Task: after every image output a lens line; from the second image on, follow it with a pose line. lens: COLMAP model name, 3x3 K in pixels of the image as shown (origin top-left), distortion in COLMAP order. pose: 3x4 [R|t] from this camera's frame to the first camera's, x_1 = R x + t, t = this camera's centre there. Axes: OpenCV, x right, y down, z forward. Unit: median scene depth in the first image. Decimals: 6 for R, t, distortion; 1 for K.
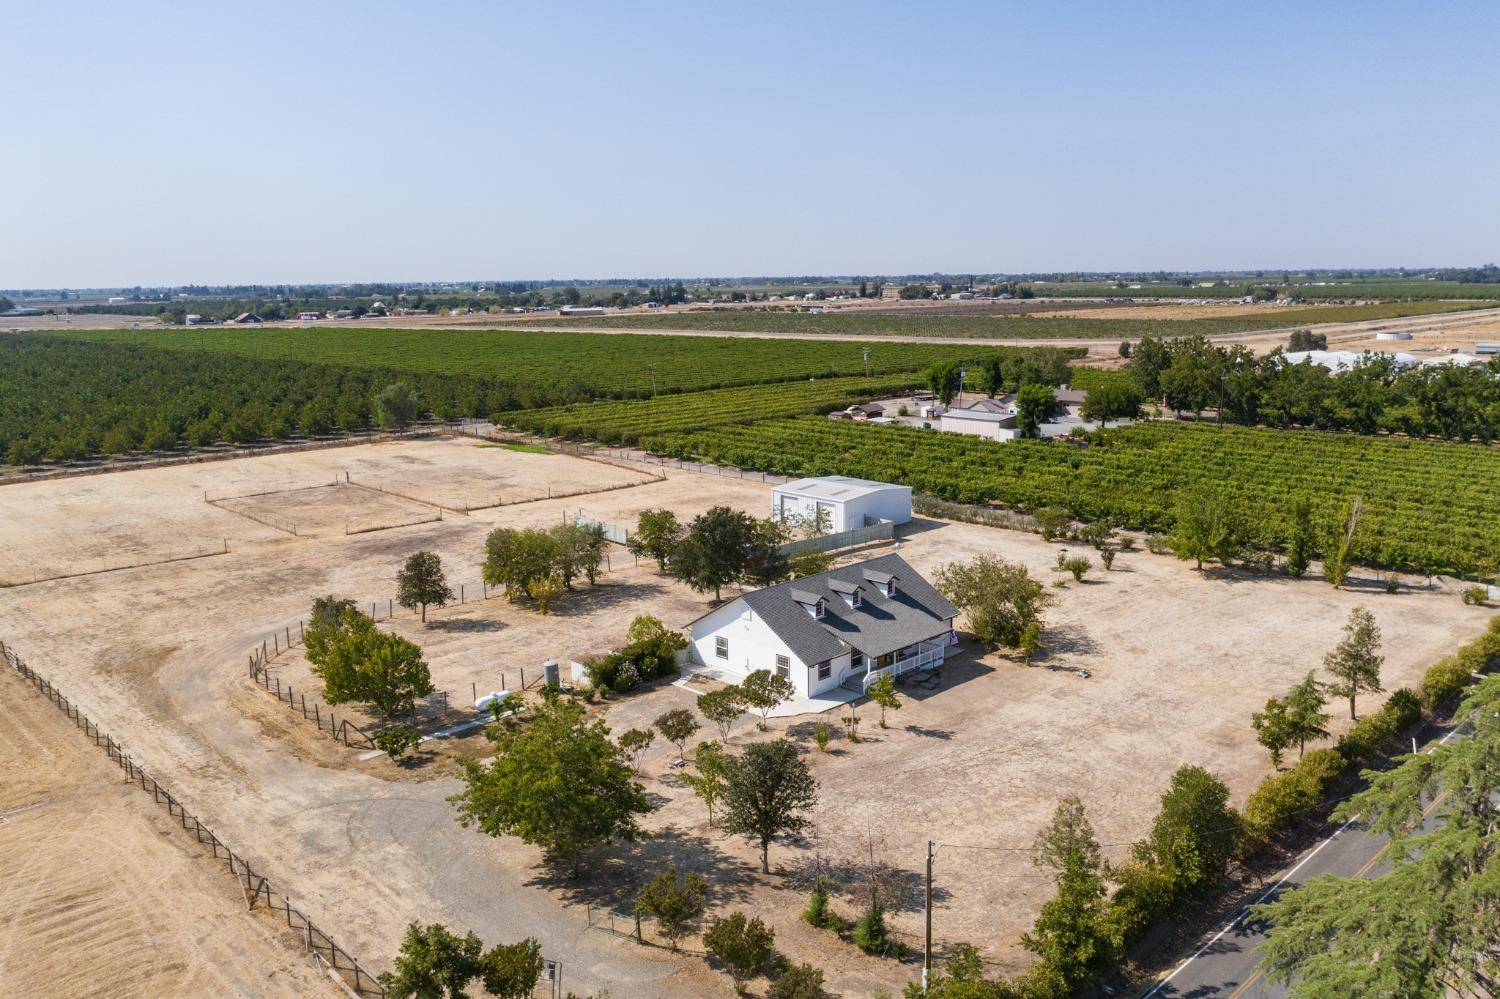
lens RADIAL K [[1170.7, 0, 750.0], [0, 1170.7, 499.5], [0, 0, 1]] dist [-0.021780, 0.008171]
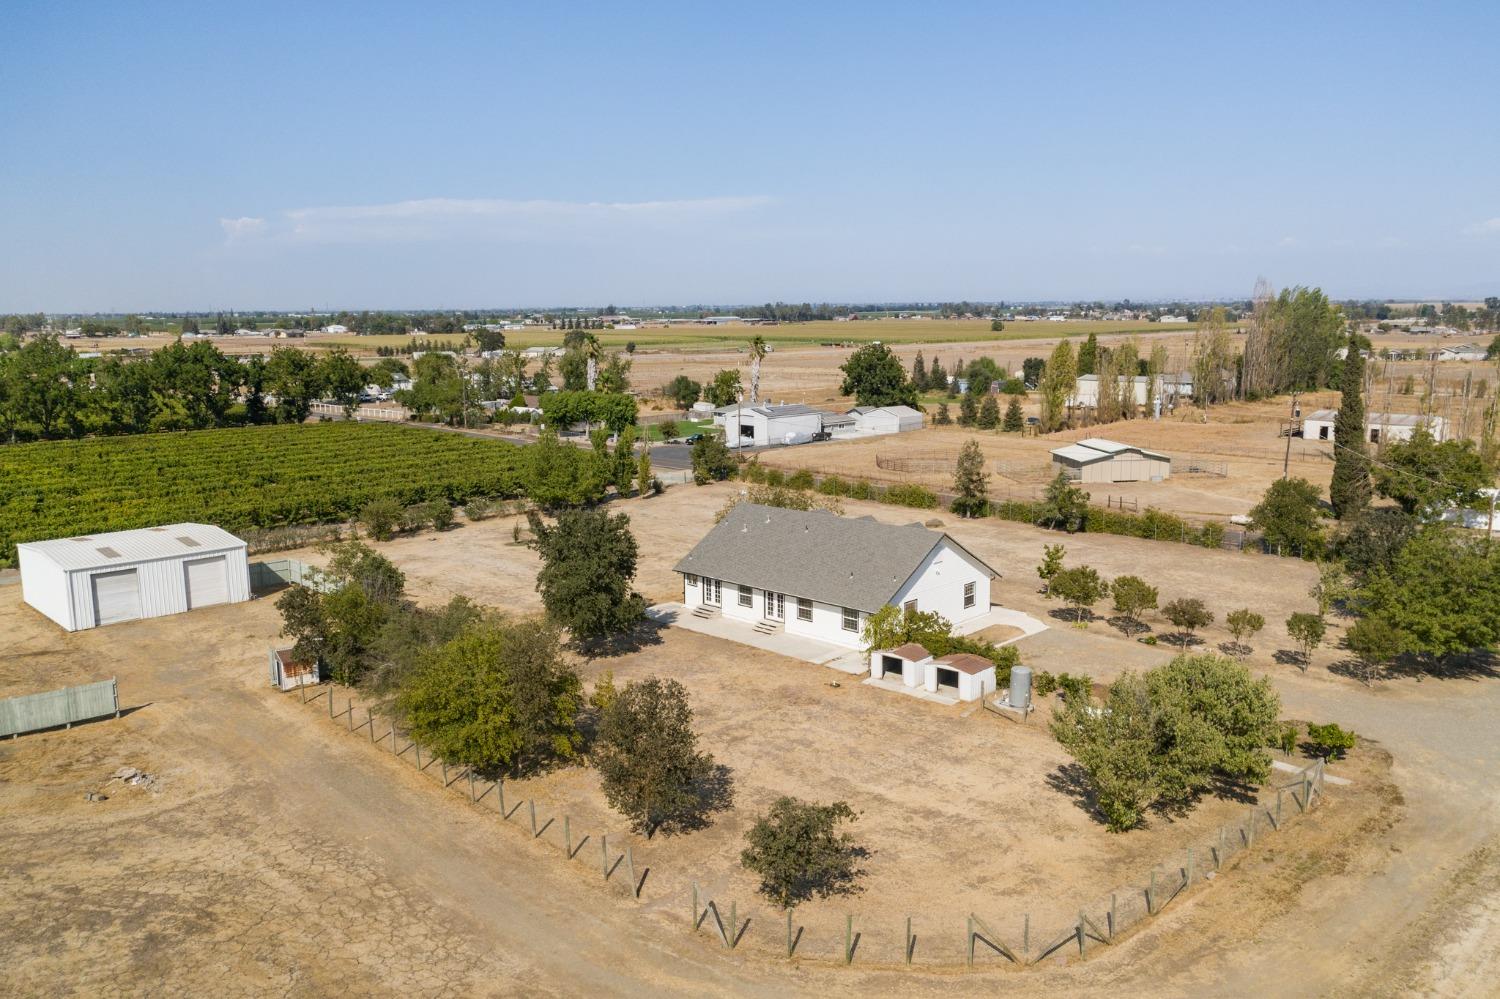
lens RADIAL K [[1170.7, 0, 750.0], [0, 1170.7, 499.5], [0, 0, 1]] dist [-0.021780, 0.008171]
pose [[-0.013590, -0.143947, 0.989492, -0.805892], [0.197567, 0.969688, 0.143780, -0.088852], [-0.980195, 0.197445, 0.015261, 1.066246]]
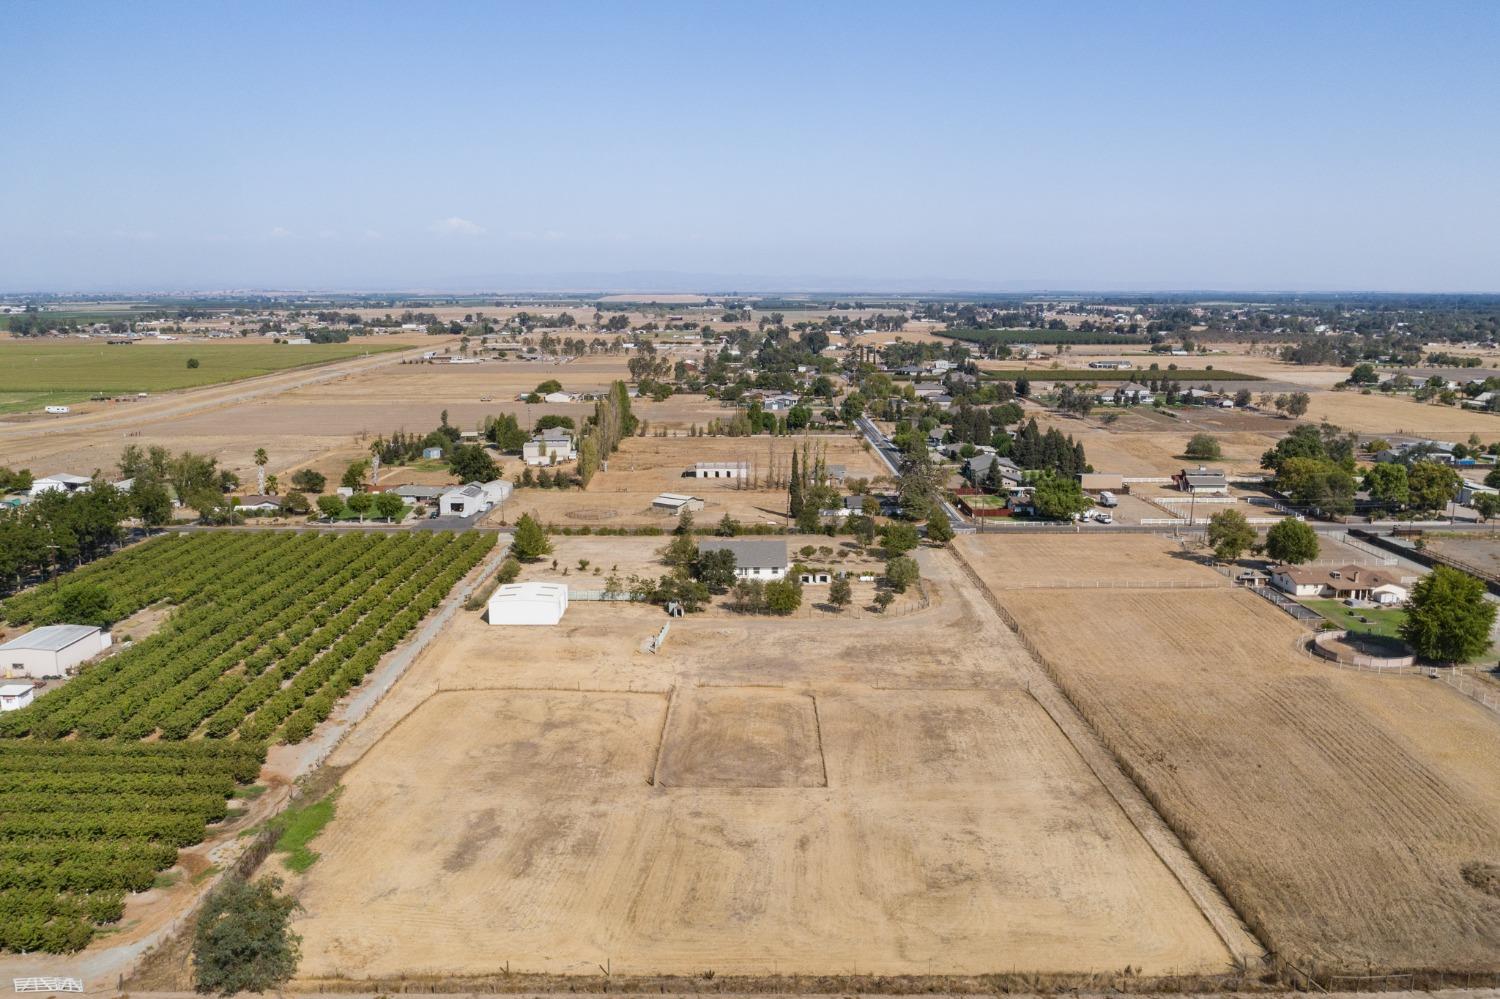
lens RADIAL K [[1170.7, 0, 750.0], [0, 1170.7, 499.5], [0, 0, 1]] dist [-0.021780, 0.008171]
pose [[-0.724996, -0.102106, 0.681142, -1.778837], [0.142855, 0.945152, 0.293735, -0.819907], [-0.673775, 0.310262, -0.670645, 2.792407]]
